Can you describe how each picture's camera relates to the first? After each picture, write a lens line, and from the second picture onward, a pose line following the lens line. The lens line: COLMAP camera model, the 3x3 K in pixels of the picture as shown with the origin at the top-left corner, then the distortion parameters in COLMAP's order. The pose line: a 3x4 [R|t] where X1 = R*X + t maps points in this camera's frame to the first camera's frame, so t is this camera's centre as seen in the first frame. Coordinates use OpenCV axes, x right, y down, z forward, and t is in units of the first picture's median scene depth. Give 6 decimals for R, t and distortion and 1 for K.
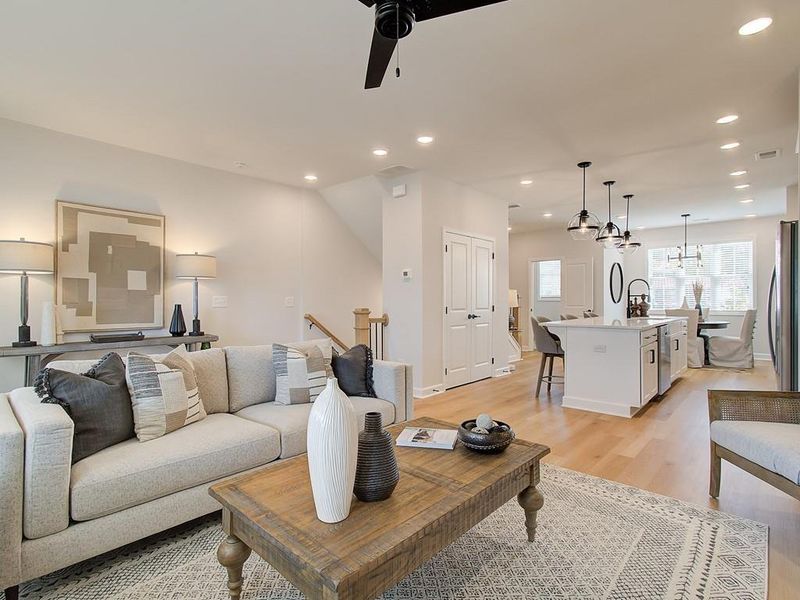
lens RADIAL K [[414.5, 0, 402.2], [0, 414.5, 300.6], [0, 0, 1]] dist [-0.029392, 0.023931]
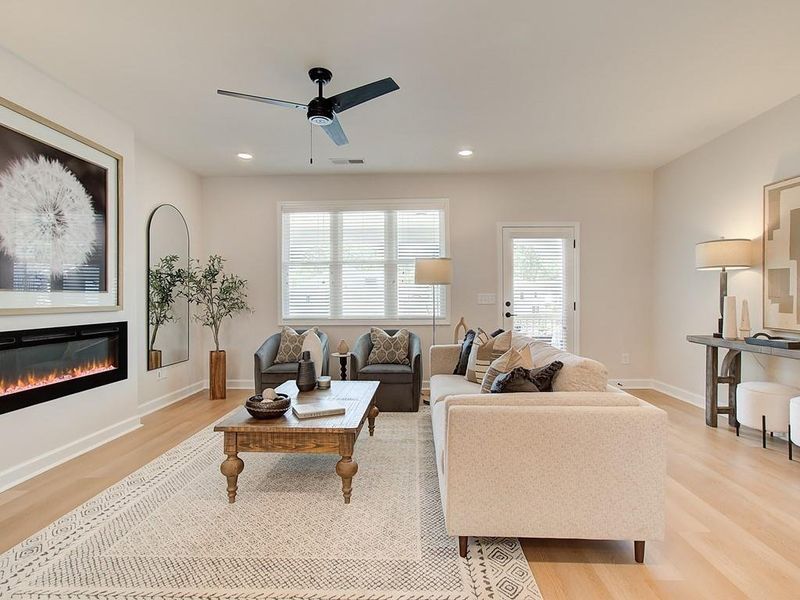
lens RADIAL K [[414.5, 0, 404.8], [0, 414.5, 298.8], [0, 0, 1]] dist [-0.029392, 0.023931]
pose [[-0.768109, 0.008216, -0.640266, 0.255990], [0.007765, 0.999964, 0.003516, -0.000128], [0.640272, -0.002271, -0.768145, 0.806504]]
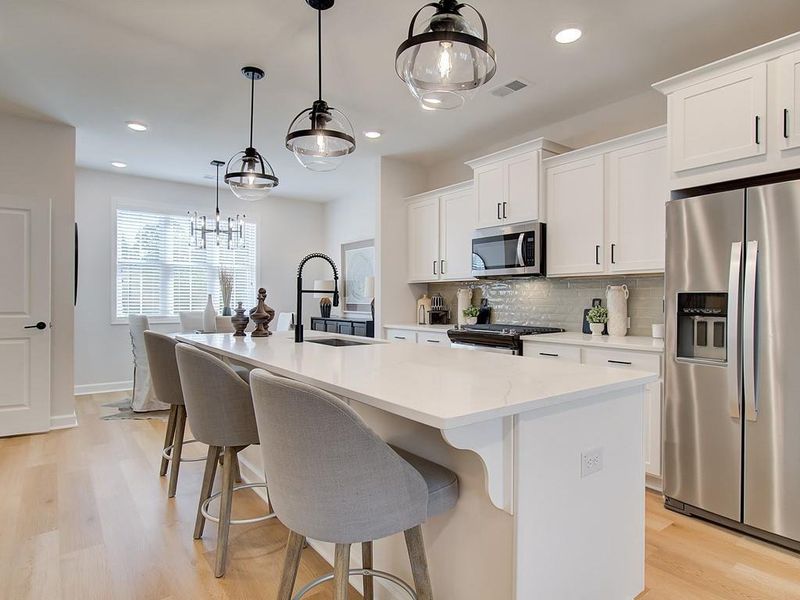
lens RADIAL K [[462.1, 0, 403.7], [0, 462.1, 301.9], [0, 0, 1]] dist [-0.000371, 0.001917]
pose [[0.193104, 0.000289, 0.981178, 0.089905], [-0.005317, 0.999986, 0.000752, -0.000880], [-0.981164, -0.005362, 0.193102, 0.838029]]
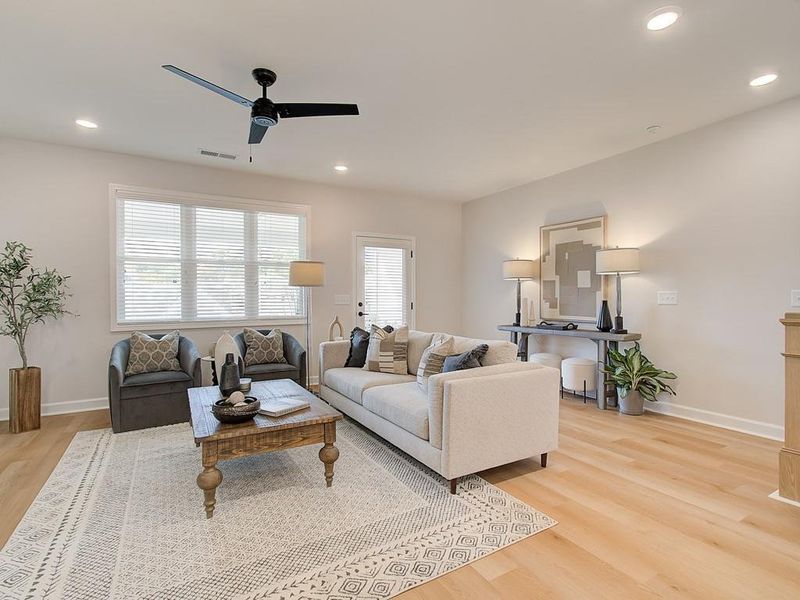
lens RADIAL K [[401.7, 0, 405.9], [0, 401.7, 298.3], [0, 0, 1]] dist [-0.009072, 0.002383]
pose [[-0.306505, 0.003890, -0.951861, 0.432678], [0.005485, 0.999982, 0.002321, -0.000638], [0.951853, -0.004510, -0.306521, 0.663635]]
